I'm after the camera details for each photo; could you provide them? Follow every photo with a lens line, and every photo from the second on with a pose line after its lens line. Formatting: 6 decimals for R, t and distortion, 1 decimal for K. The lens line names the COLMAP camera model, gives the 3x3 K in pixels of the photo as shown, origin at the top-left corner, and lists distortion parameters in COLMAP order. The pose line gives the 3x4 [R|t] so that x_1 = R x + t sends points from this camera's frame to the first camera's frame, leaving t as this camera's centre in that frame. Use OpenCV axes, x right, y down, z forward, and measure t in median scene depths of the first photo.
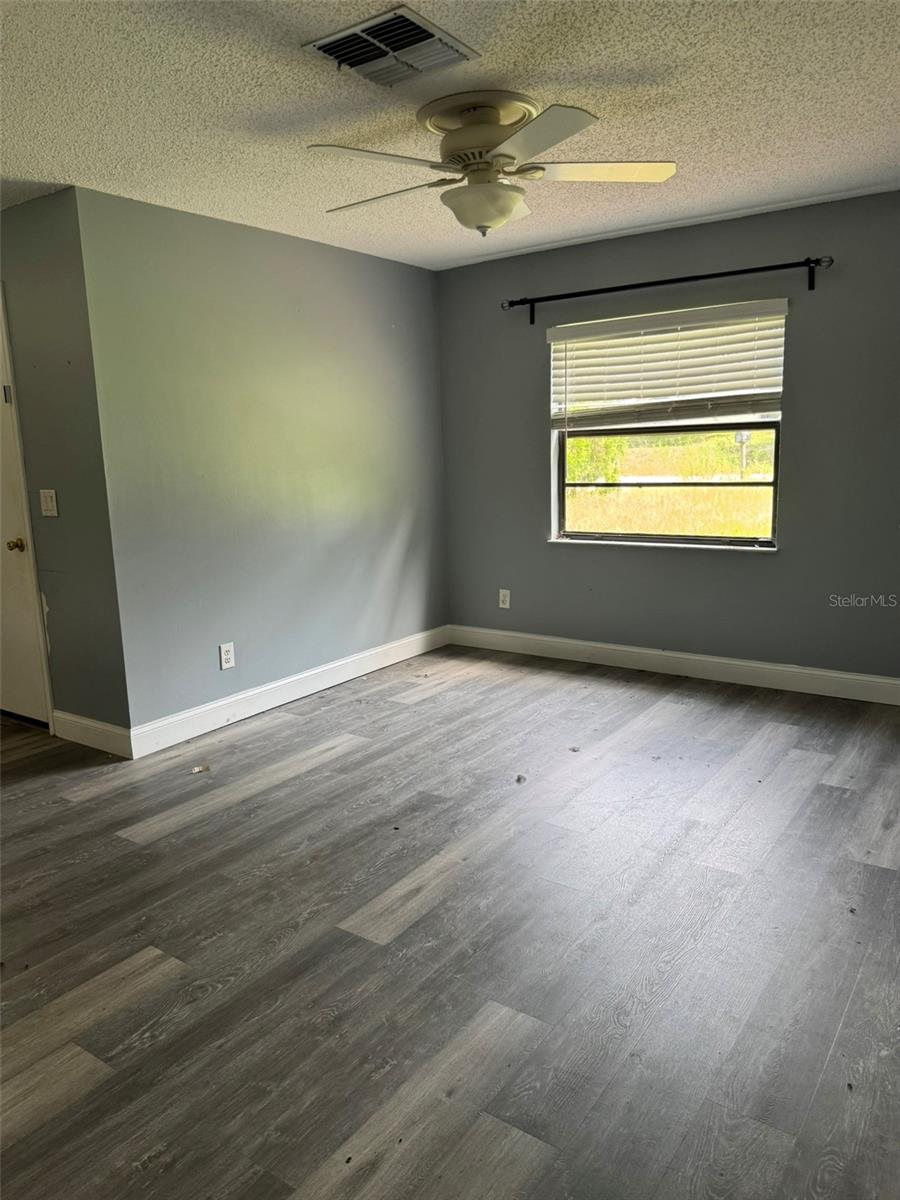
lens RADIAL K [[844.7, 0, 449.6], [0, 844.7, 600.4], [0, 0, 1]] dist [0.068781, -0.086932]
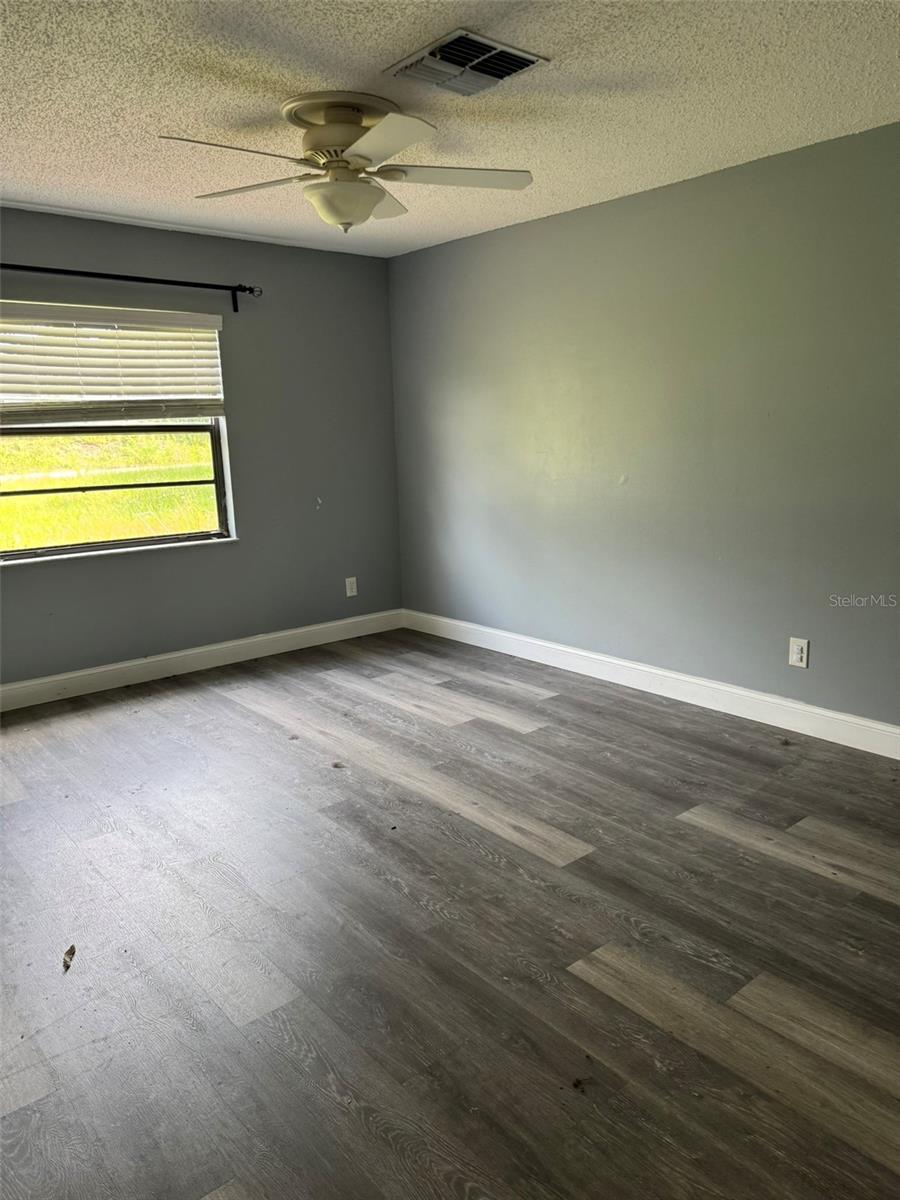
lens RADIAL K [[844.7, 0, 455.8], [0, 844.7, 601.2], [0, 0, 1]] dist [0.068781, -0.086932]
pose [[0.242270, -0.173638, 0.954544, -0.689394], [0.194268, 0.972612, 0.127618, -0.070514], [-0.950560, 0.154520, 0.269367, 0.466582]]
